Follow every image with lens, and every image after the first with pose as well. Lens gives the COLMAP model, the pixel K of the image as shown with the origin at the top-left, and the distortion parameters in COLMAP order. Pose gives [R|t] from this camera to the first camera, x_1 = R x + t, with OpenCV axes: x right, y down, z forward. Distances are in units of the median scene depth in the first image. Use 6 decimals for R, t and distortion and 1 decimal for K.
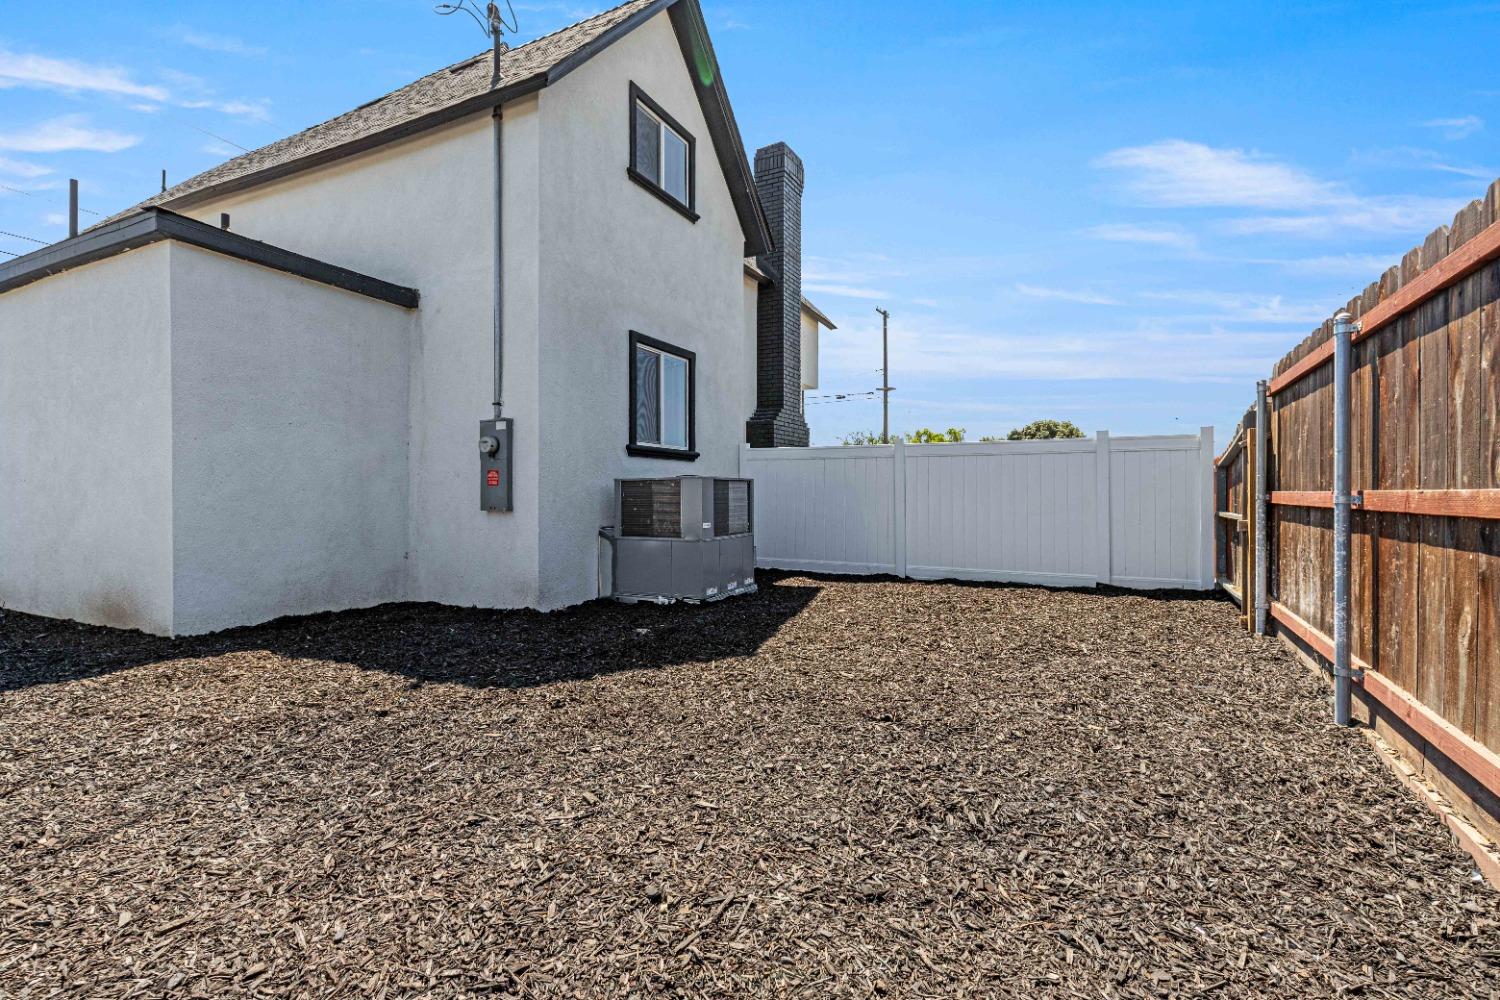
lens RADIAL K [[672.4, 0, 752.6], [0, 672.4, 495.3], [0, 0, 1]] dist [0.001855, -0.000221]
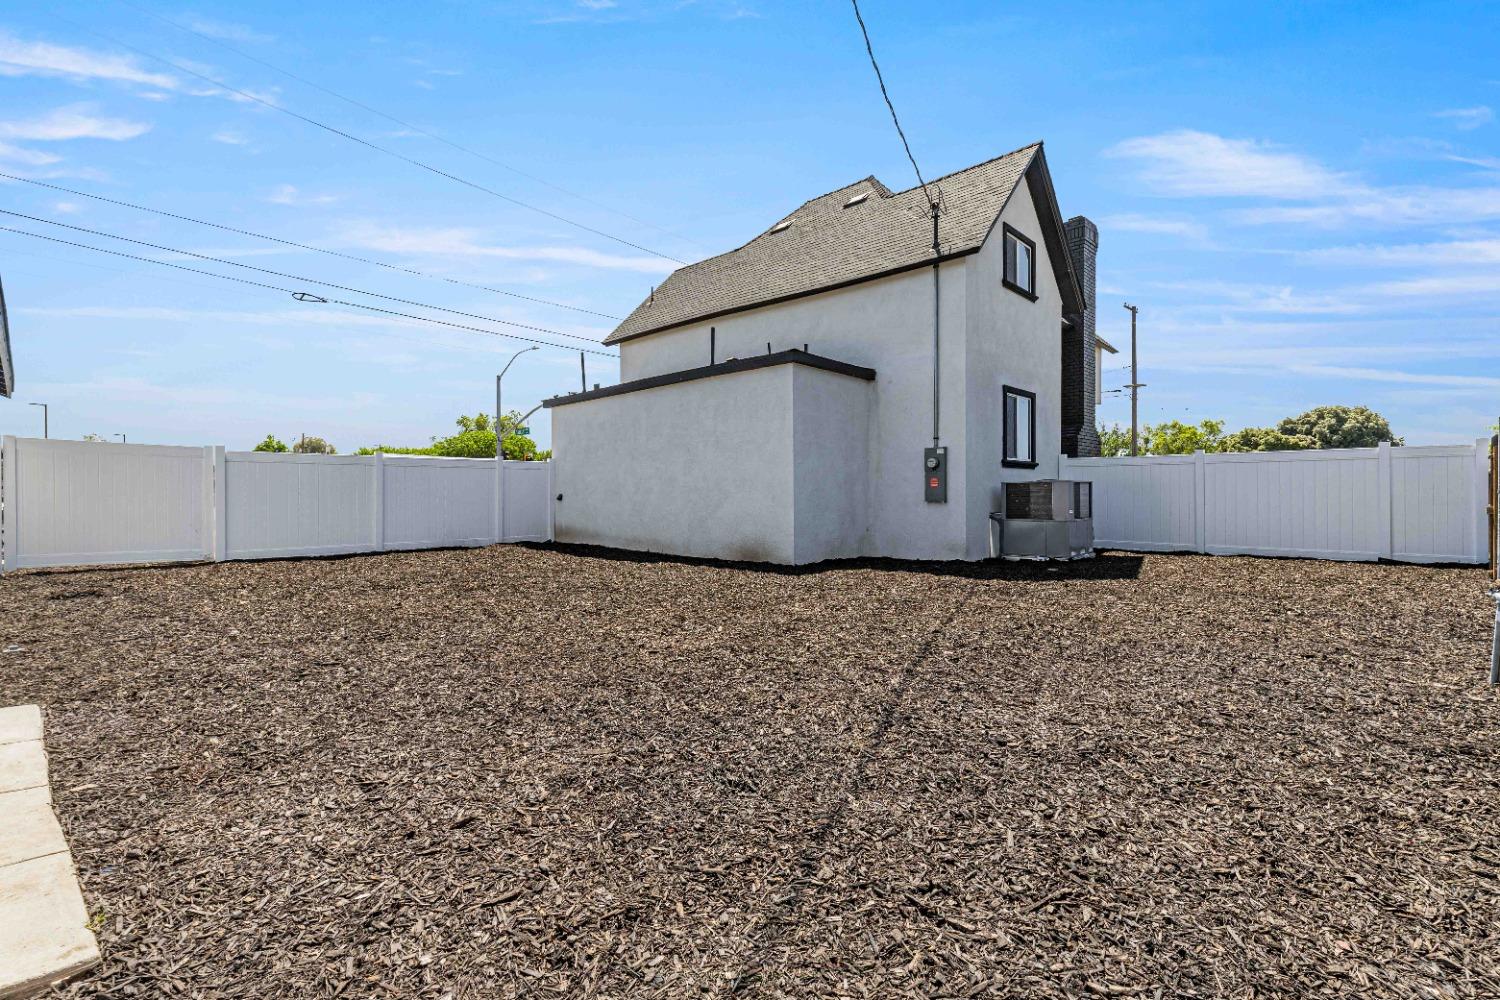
lens RADIAL K [[672.4, 0, 752.6], [0, 672.4, 495.3], [0, 0, 1]] dist [0.001855, -0.000221]
pose [[0.955677, 0.000376, -0.294418, -0.297799], [0.000167, 0.999998, 0.001820, 0.003077], [0.294418, -0.001789, 0.955675, -0.679358]]
